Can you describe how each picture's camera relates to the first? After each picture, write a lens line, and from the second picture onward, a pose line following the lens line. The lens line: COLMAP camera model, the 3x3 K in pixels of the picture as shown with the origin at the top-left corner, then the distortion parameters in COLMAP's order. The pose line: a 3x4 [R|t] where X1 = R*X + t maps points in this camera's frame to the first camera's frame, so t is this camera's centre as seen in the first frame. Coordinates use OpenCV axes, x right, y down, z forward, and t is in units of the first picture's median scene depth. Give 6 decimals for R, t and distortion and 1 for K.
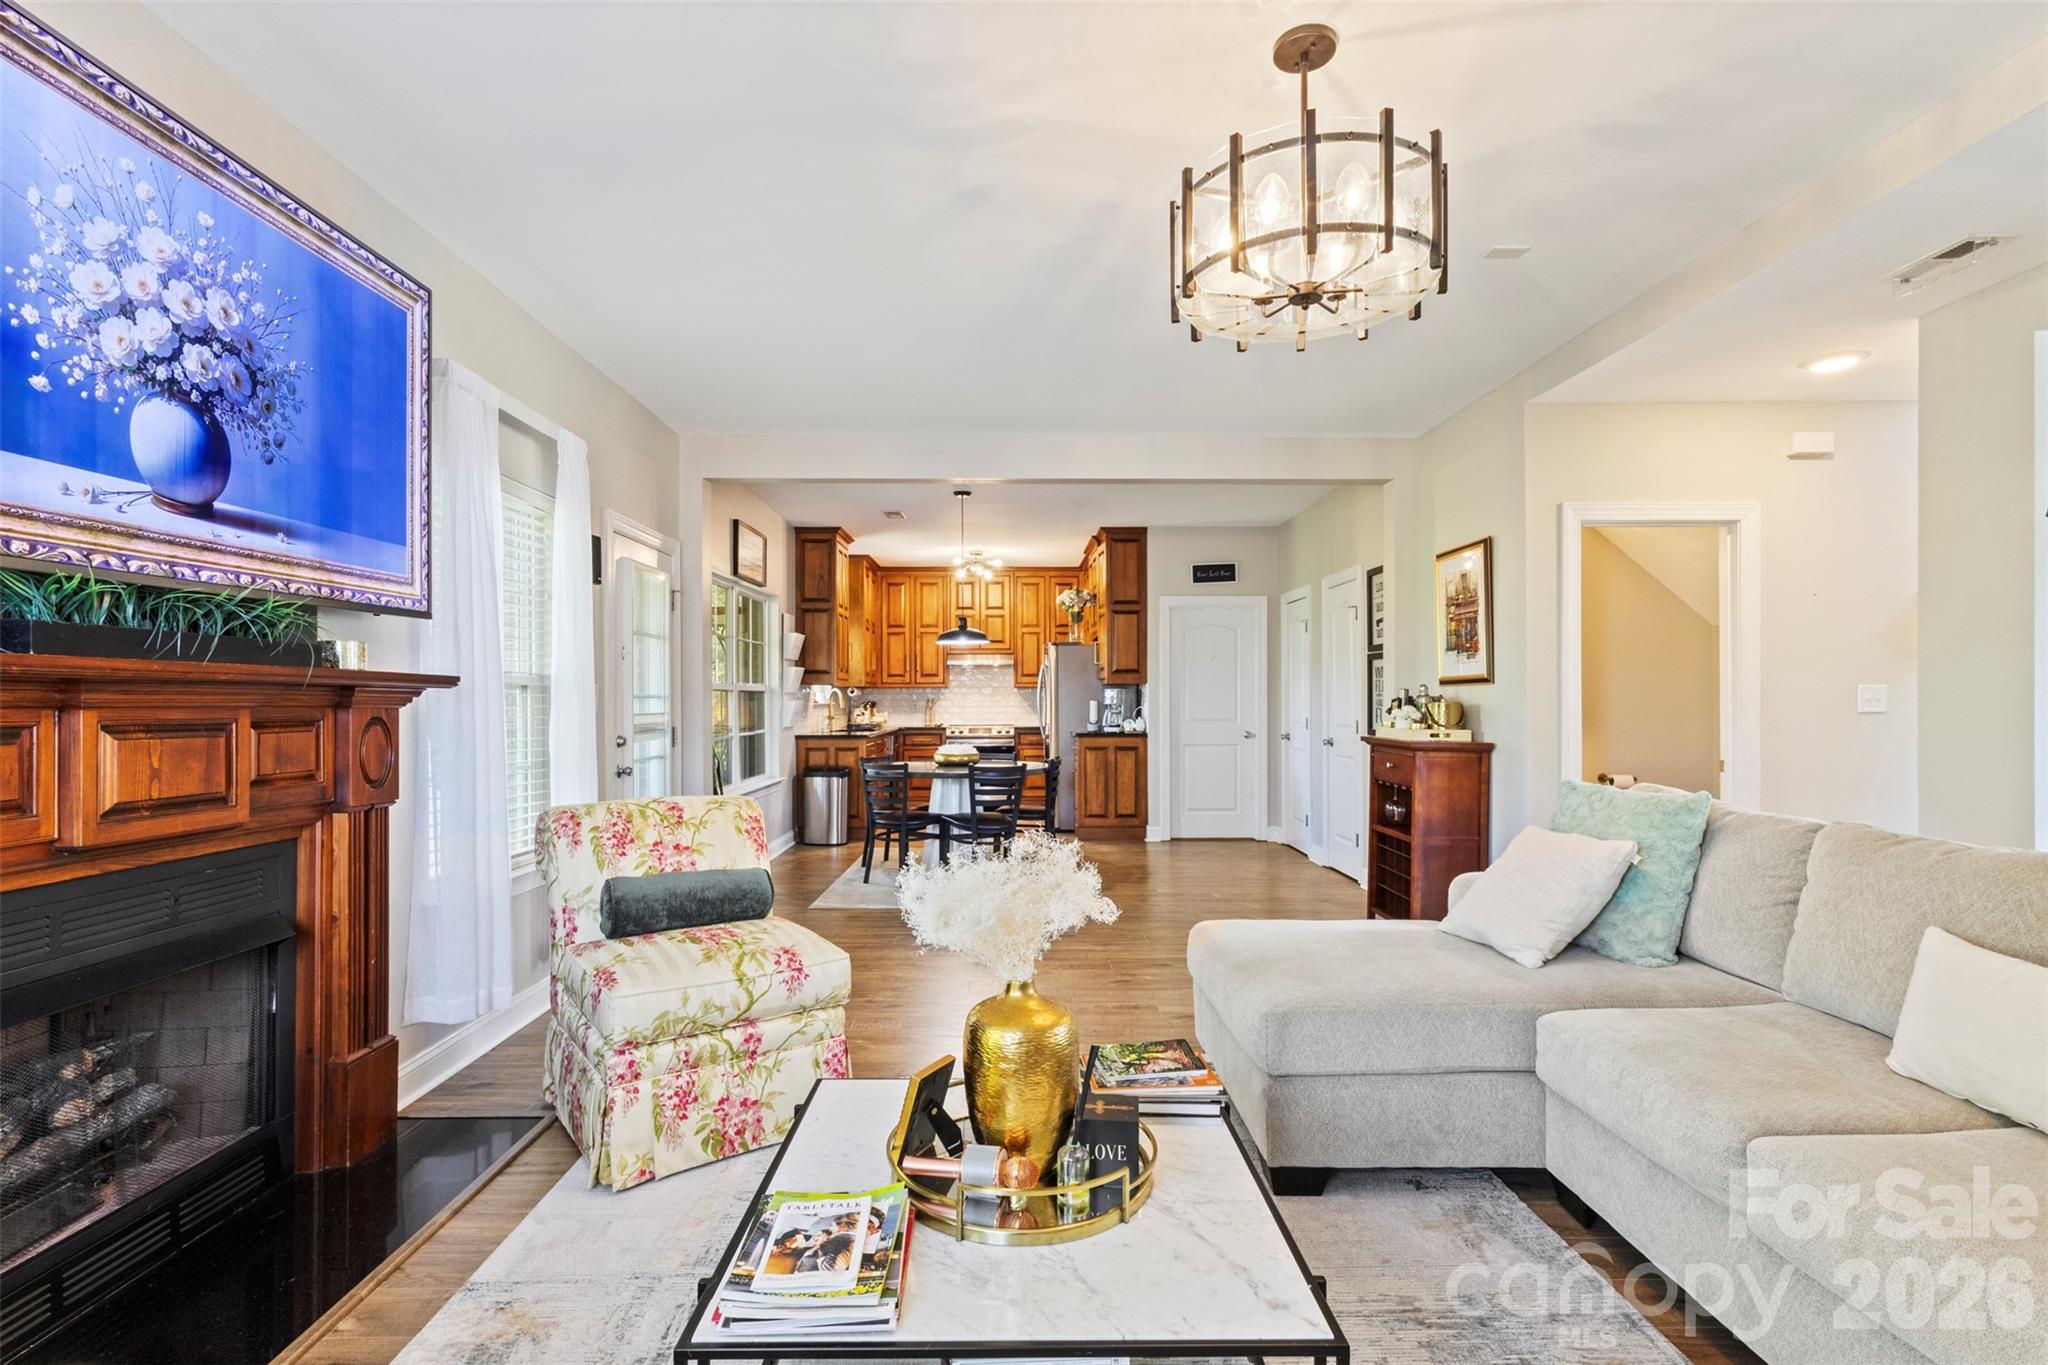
lens RADIAL K [[953.8, 0, 1014.6], [0, 953.8, 696.7], [0, 0, 1]] dist [0.001735, 0.000640]
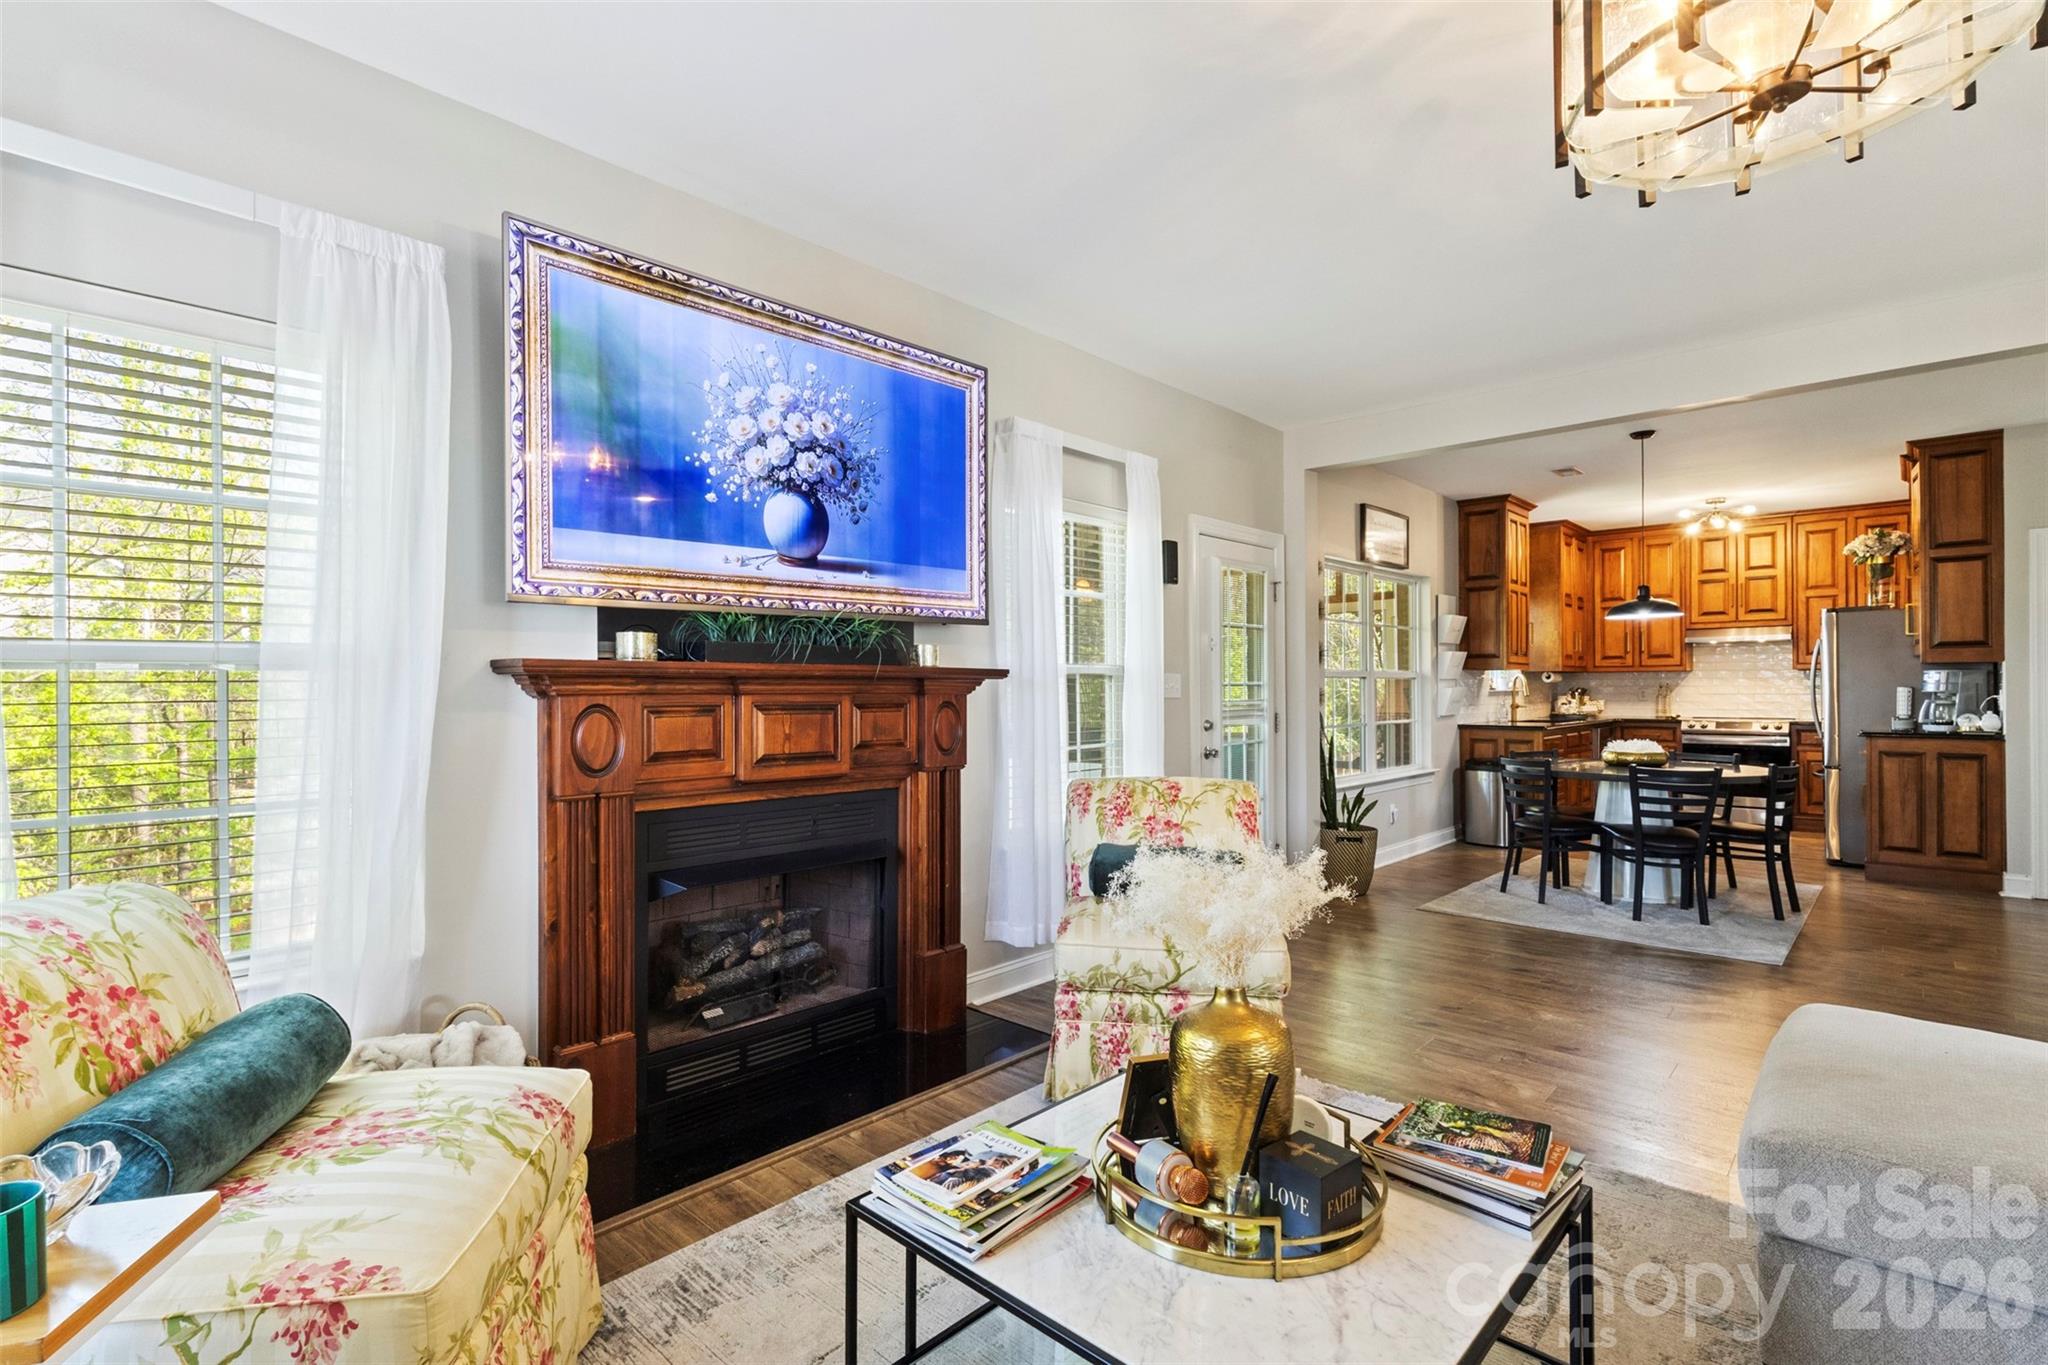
lens RADIAL K [[952.2, 0, 1024.0], [0, 952.2, 682.5], [0, 0, 1]] dist [0.001315, 0.001395]
pose [[0.726721, -0.004080, -0.686921, 0.328830], [0.003985, 0.999991, -0.001723, -0.002162], [0.686922, -0.001485, 0.726730, 0.115609]]
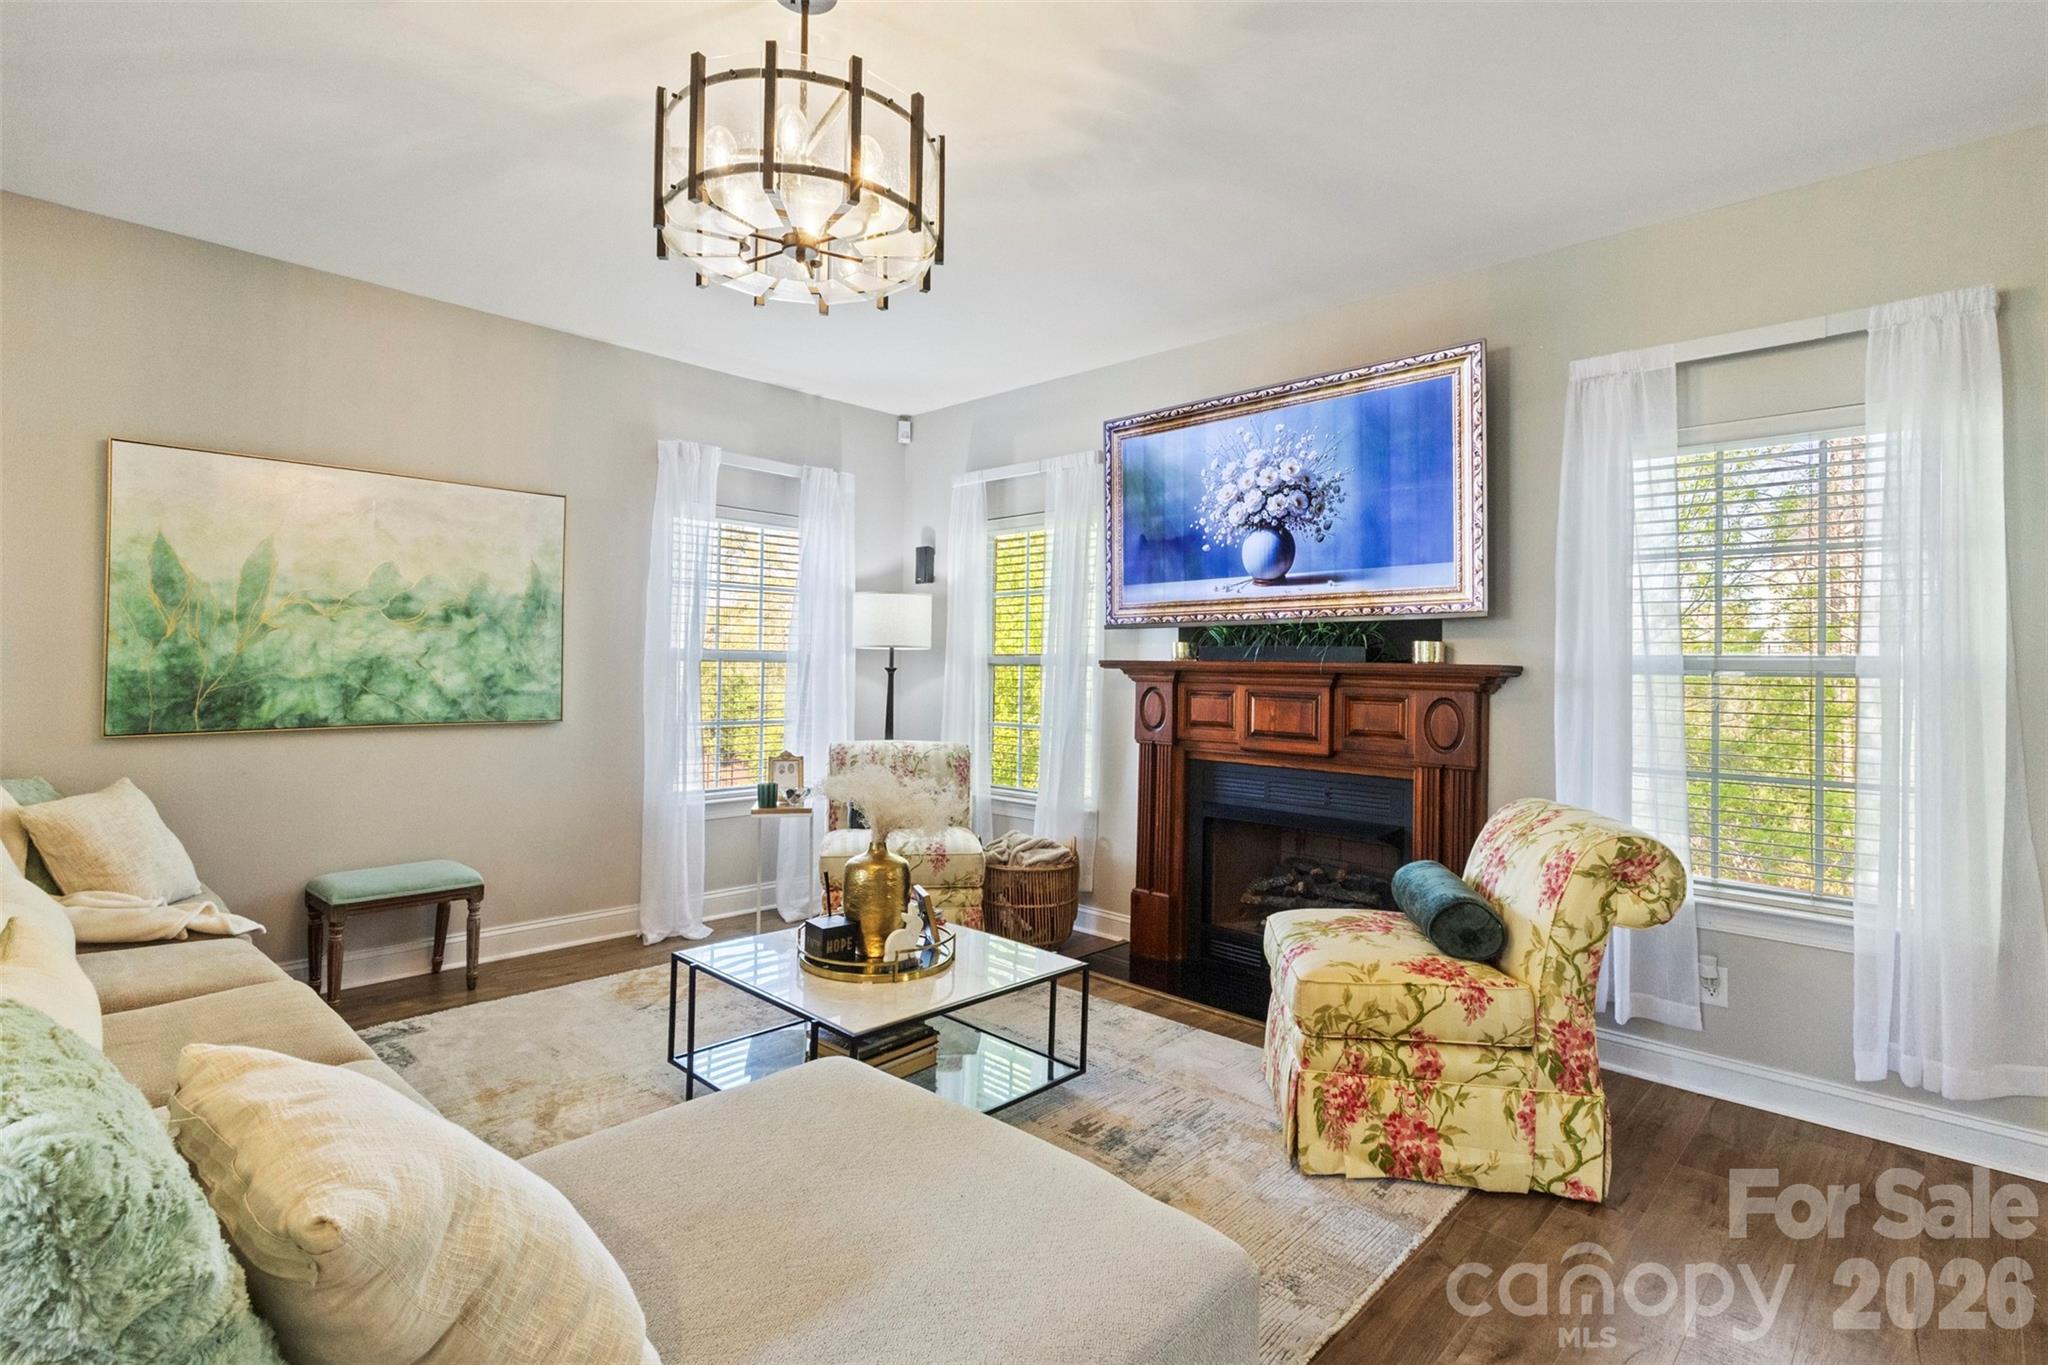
lens RADIAL K [[983.9, 0, 1009.0], [0, 983.9, 653.8], [0, 0, 1]] dist [0.002286, 0.000938]
pose [[-0.697379, -0.020193, -0.716418, 0.722549], [-0.013049, 0.999795, -0.015478, -0.010471], [0.716584, -0.001445, -0.697500, 1.560461]]
